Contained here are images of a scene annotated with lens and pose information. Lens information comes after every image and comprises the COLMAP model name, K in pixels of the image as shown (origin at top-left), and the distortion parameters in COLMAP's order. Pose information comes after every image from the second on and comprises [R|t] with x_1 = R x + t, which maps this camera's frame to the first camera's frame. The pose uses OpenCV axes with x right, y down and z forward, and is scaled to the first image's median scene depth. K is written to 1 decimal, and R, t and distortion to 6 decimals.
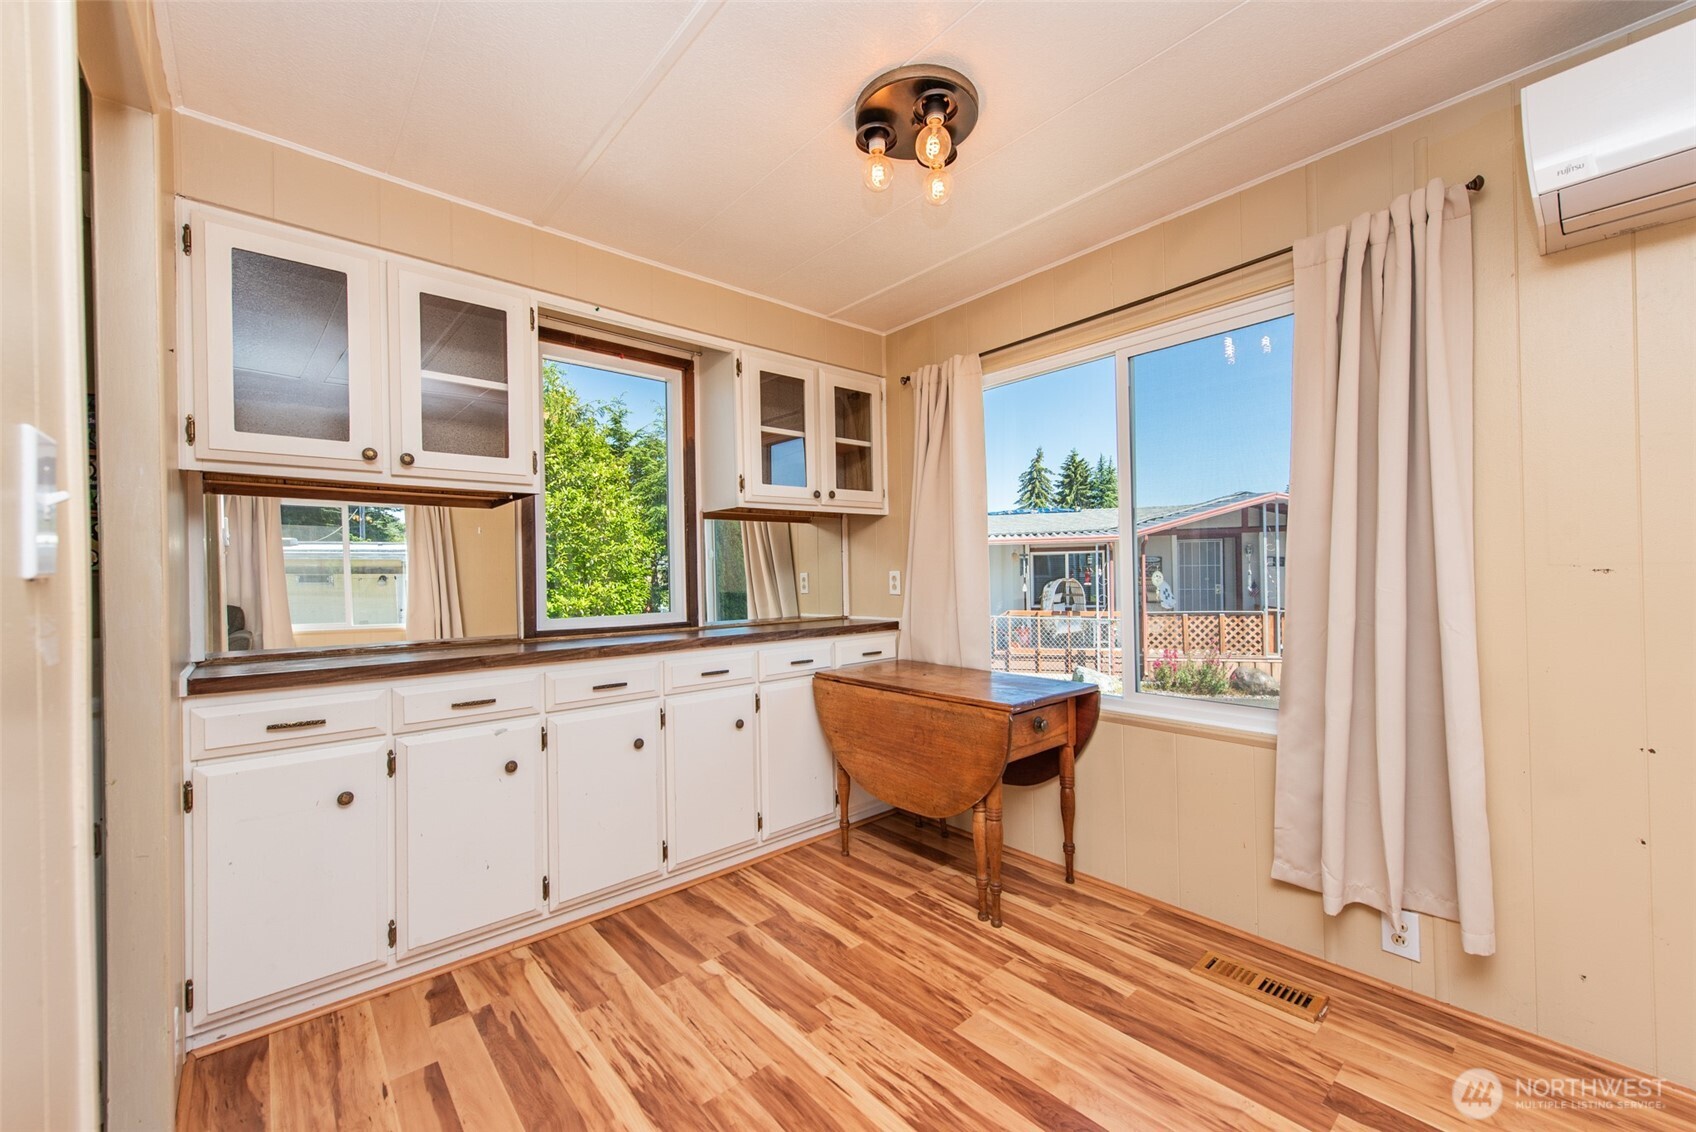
lens RADIAL K [[666.0, 0, 840.7], [0, 666.0, 571.7], [0, 0, 1]] dist [0.013124, -0.003506]
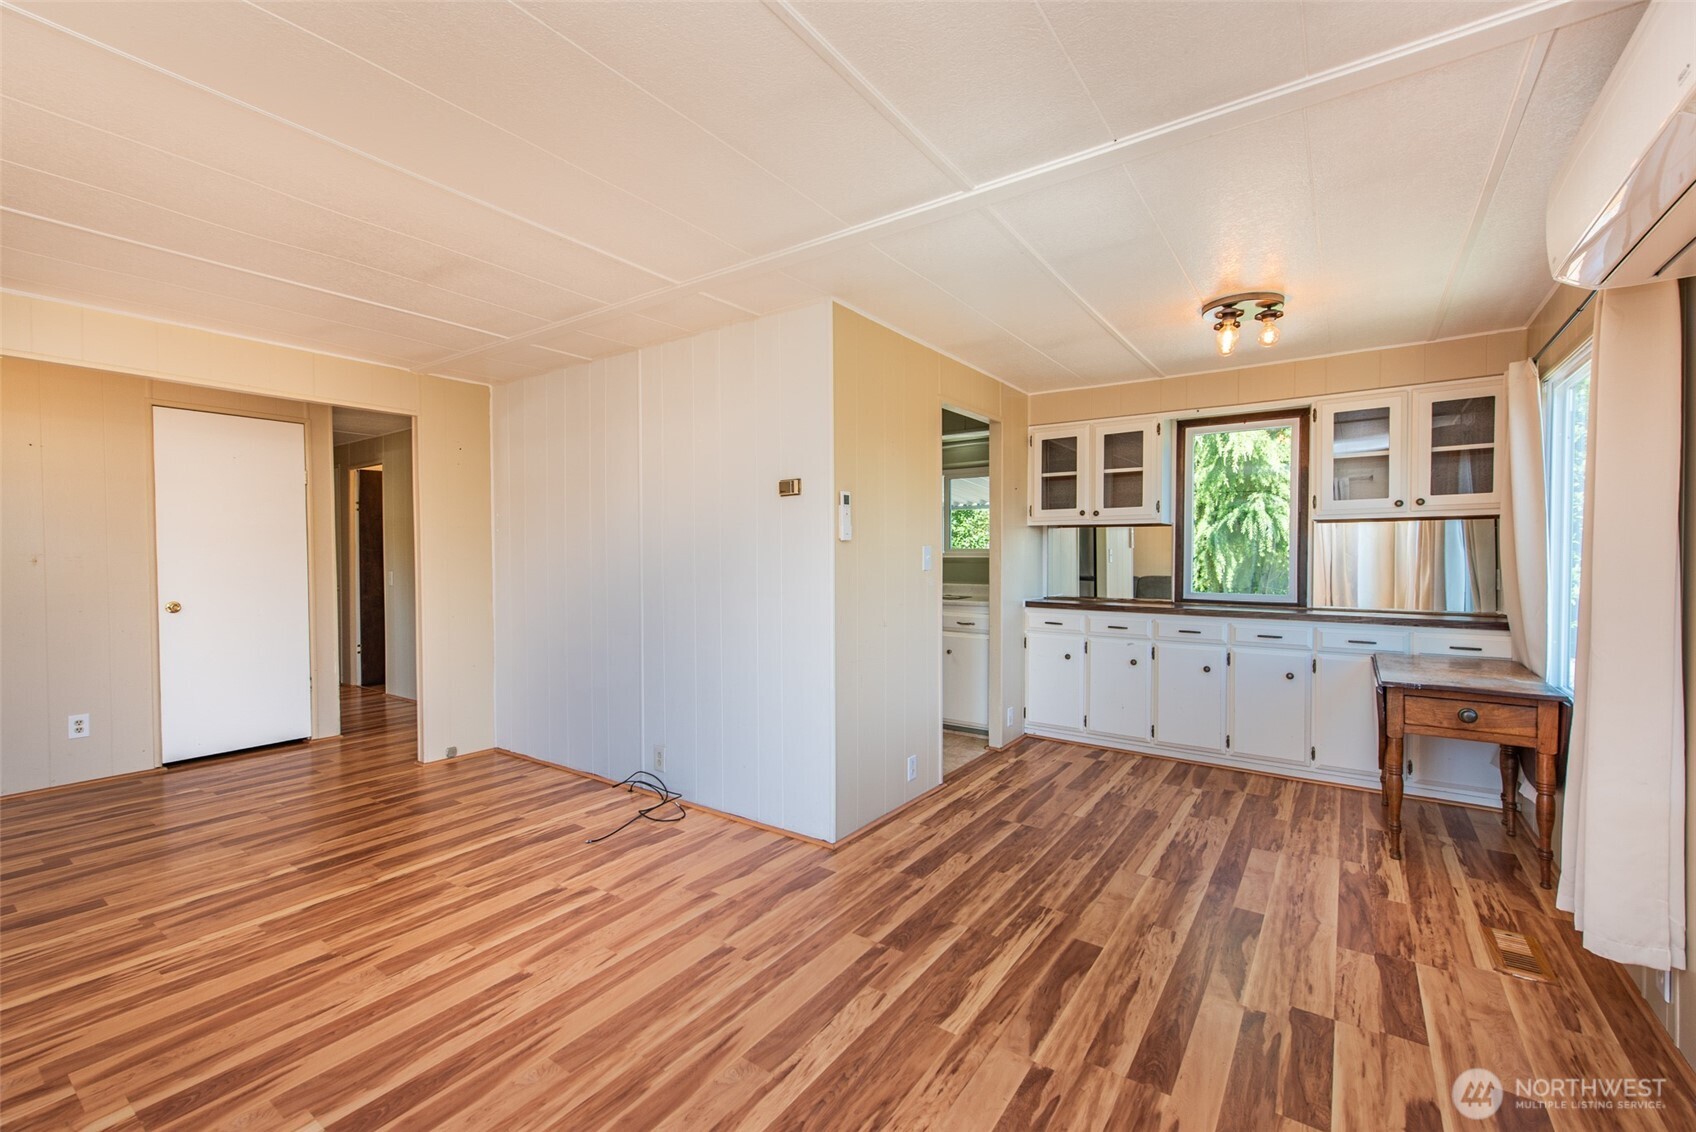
lens RADIAL K [[698.2, 0, 852.2], [0, 698.2, 568.4], [0, 0, 1]] dist [0.010381, -0.002138]
pose [[0.243888, 0.037316, -0.969085, 1.400727], [-0.001788, 0.999275, 0.038029, -0.071192], [0.969802, -0.007542, 0.243778, -0.346866]]
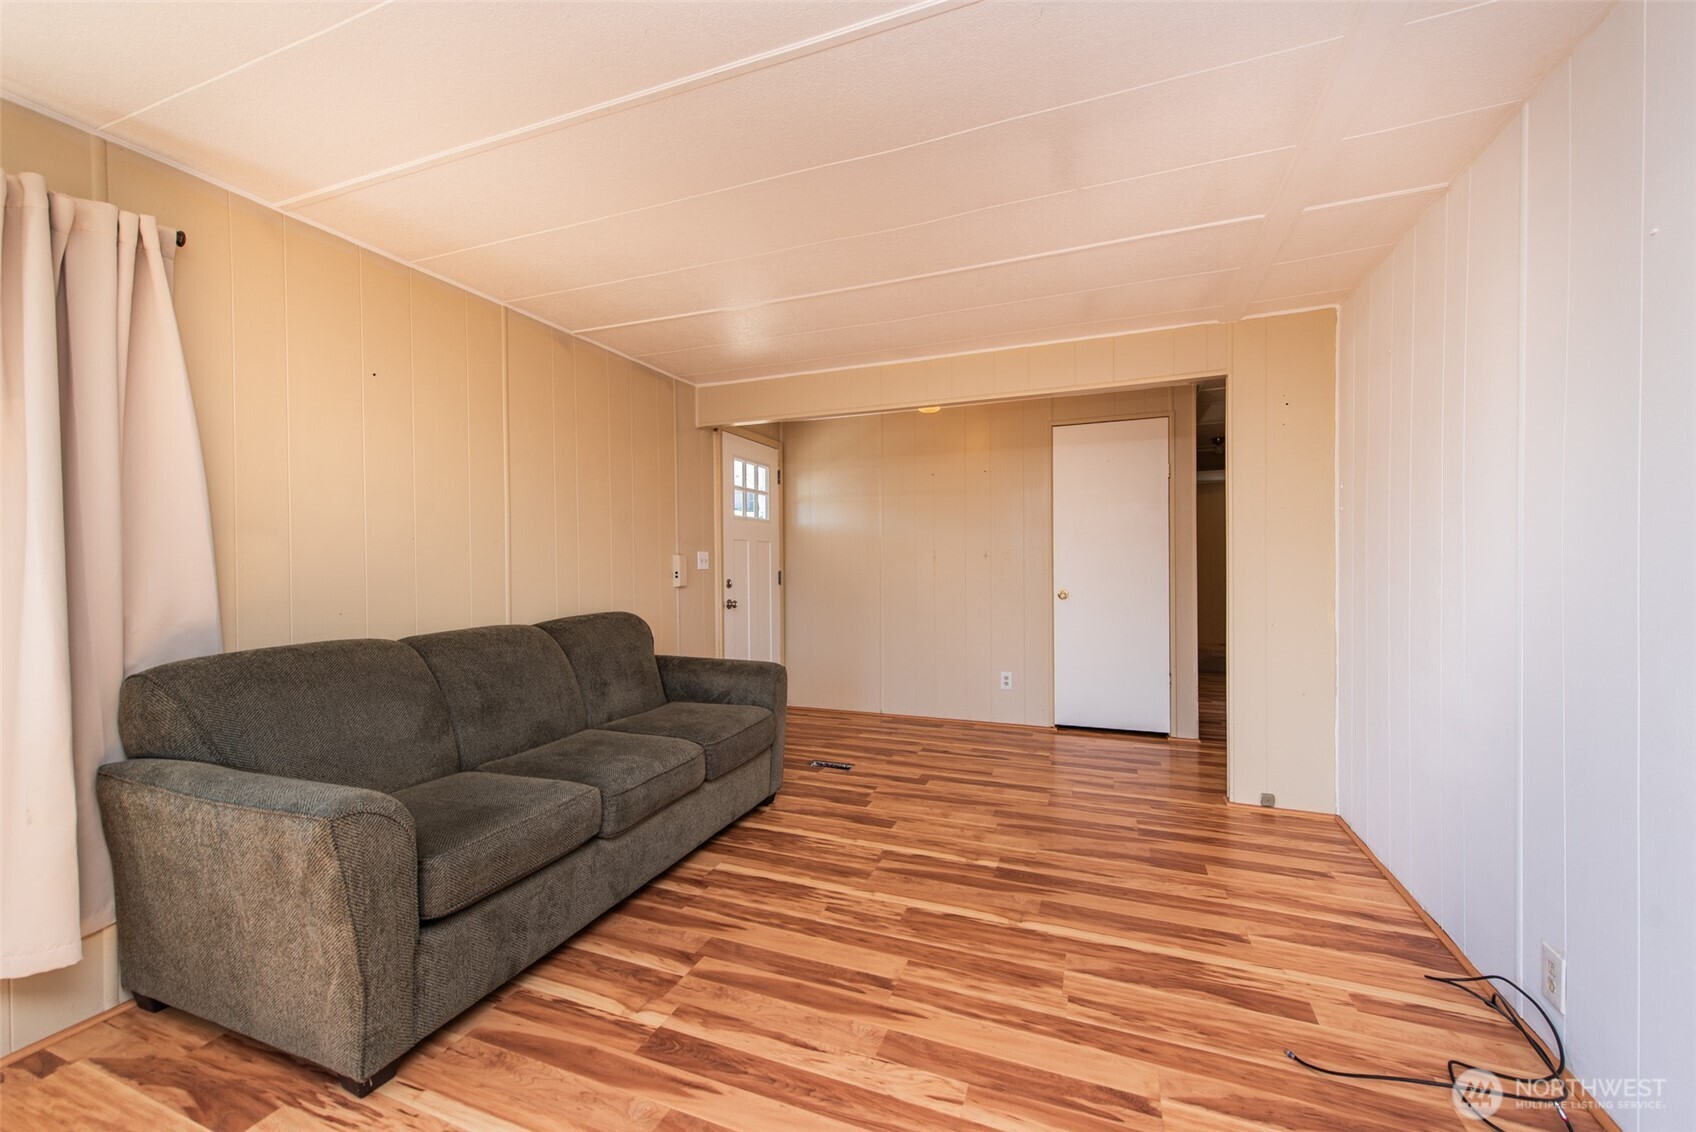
lens RADIAL K [[666.0, 0, 841.5], [0, 666.0, 568.1], [0, 0, 1]] dist [0.013124, -0.003506]
pose [[-0.888535, 0.031234, -0.457745, 0.613509], [0.026016, 0.999505, 0.017699, -0.022738], [0.458071, 0.003818, -0.888907, -0.069086]]
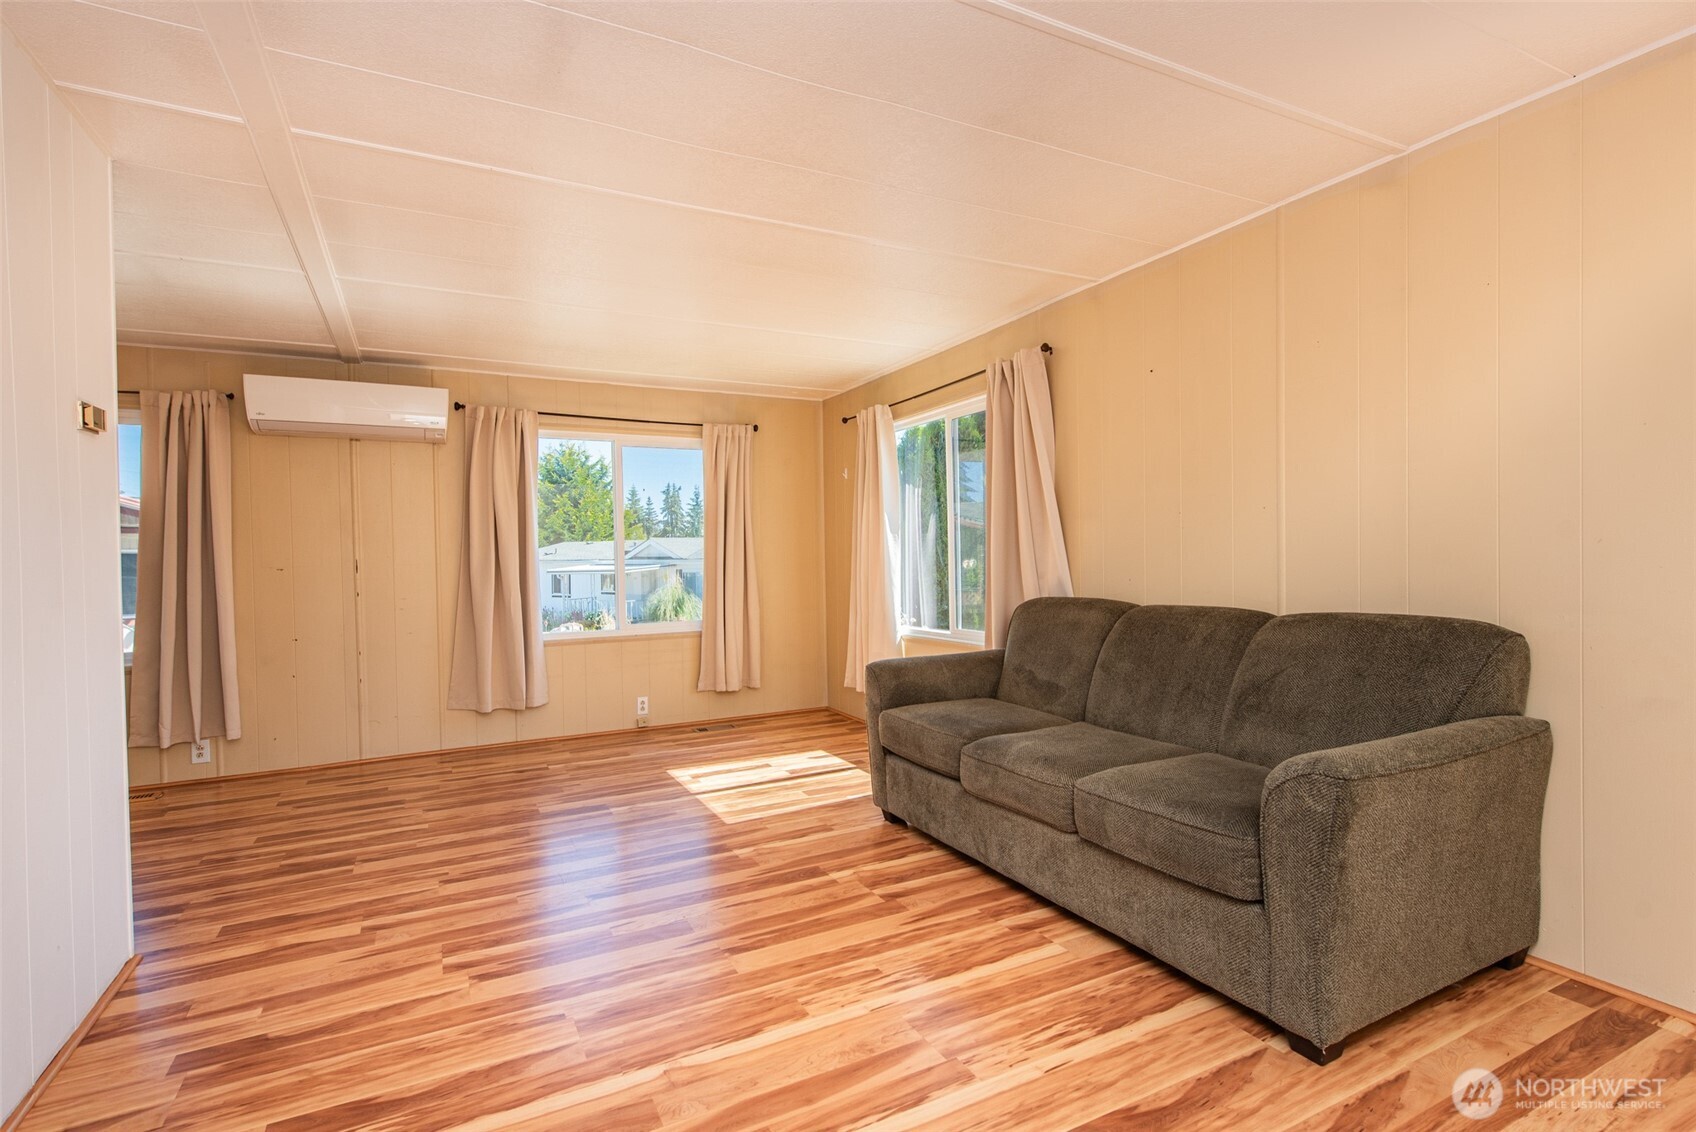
lens RADIAL K [[810.8, 0, 856.7], [0, 810.8, 564.4], [0, 0, 1]] dist [0.001388, 0.000355]
pose [[0.229352, 0.006530, 0.973322, -0.993418], [0.014539, 0.999843, -0.010133, 0.032885], [-0.973235, 0.016475, 0.229221, -1.352341]]
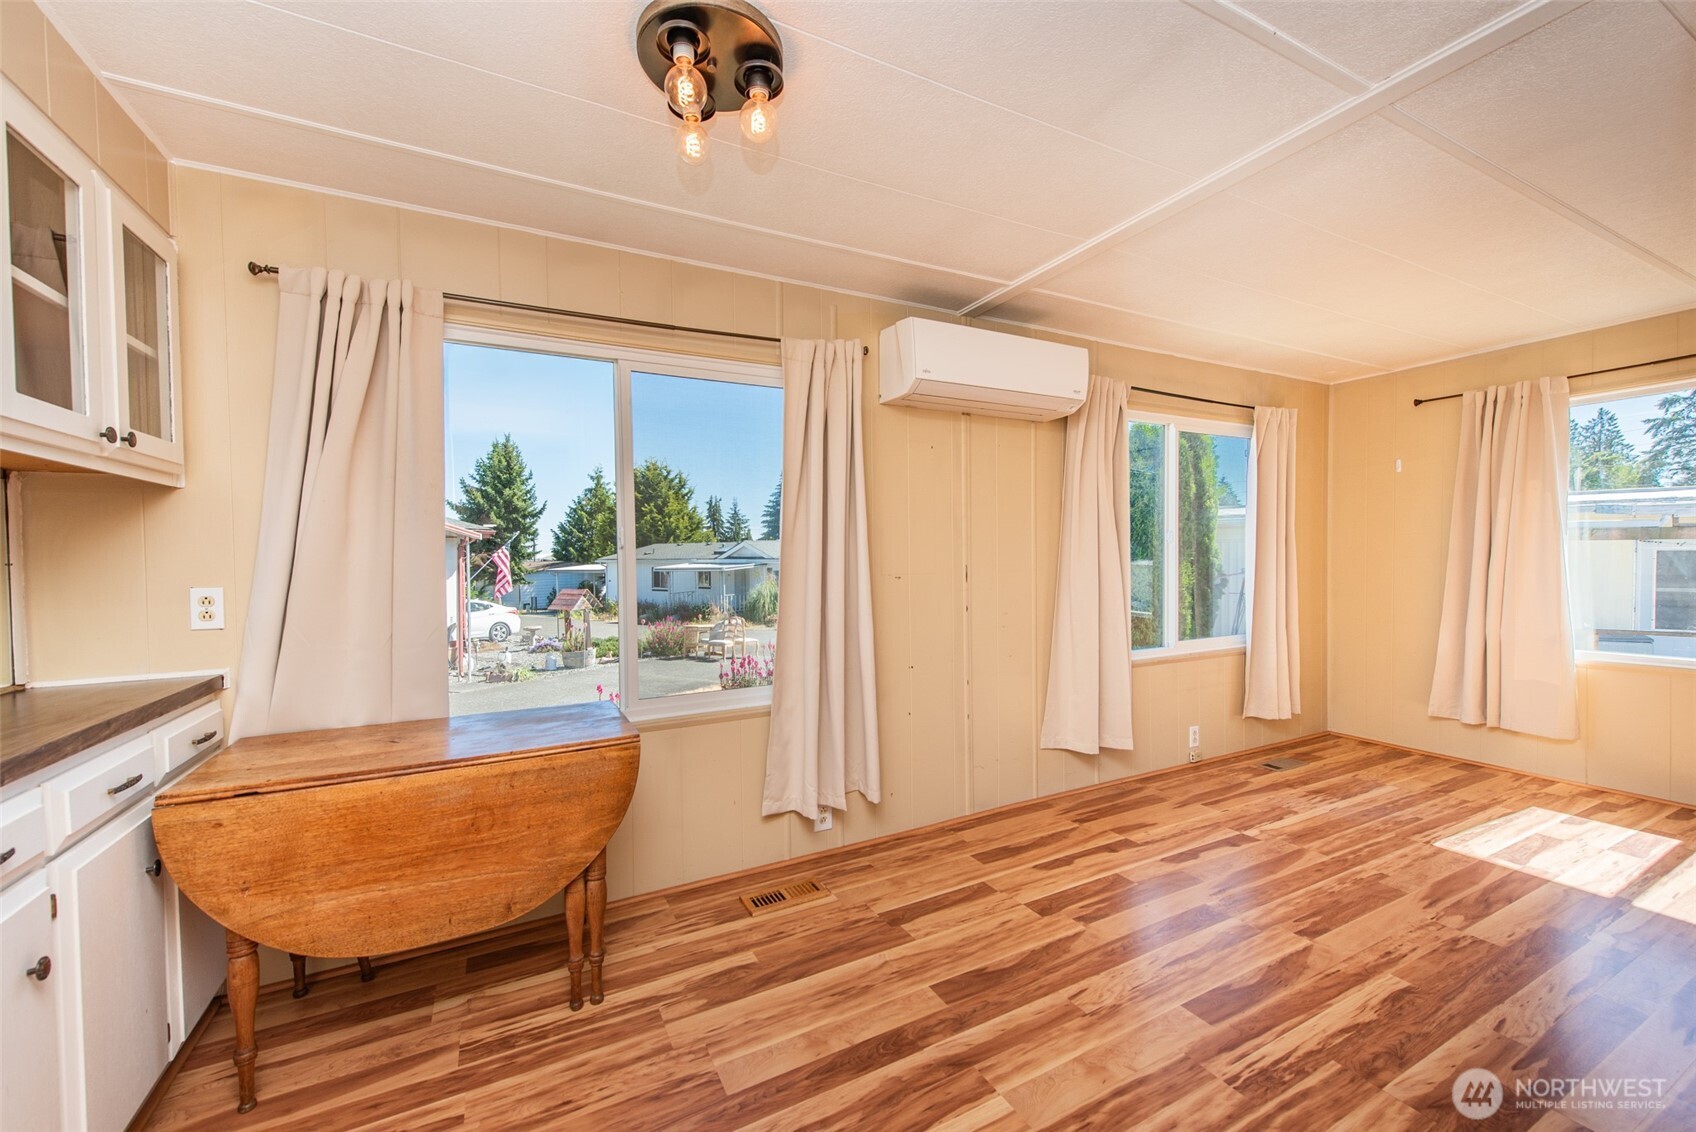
lens RADIAL K [[666.0, 0, 846.2], [0, 666.0, 571.6], [0, 0, 1]] dist [0.013124, -0.003506]
pose [[0.233030, -0.004668, 0.972458, -0.584655], [0.009916, 0.999948, 0.002424, -0.019031], [-0.972419, 0.009078, 0.233065, 0.548335]]
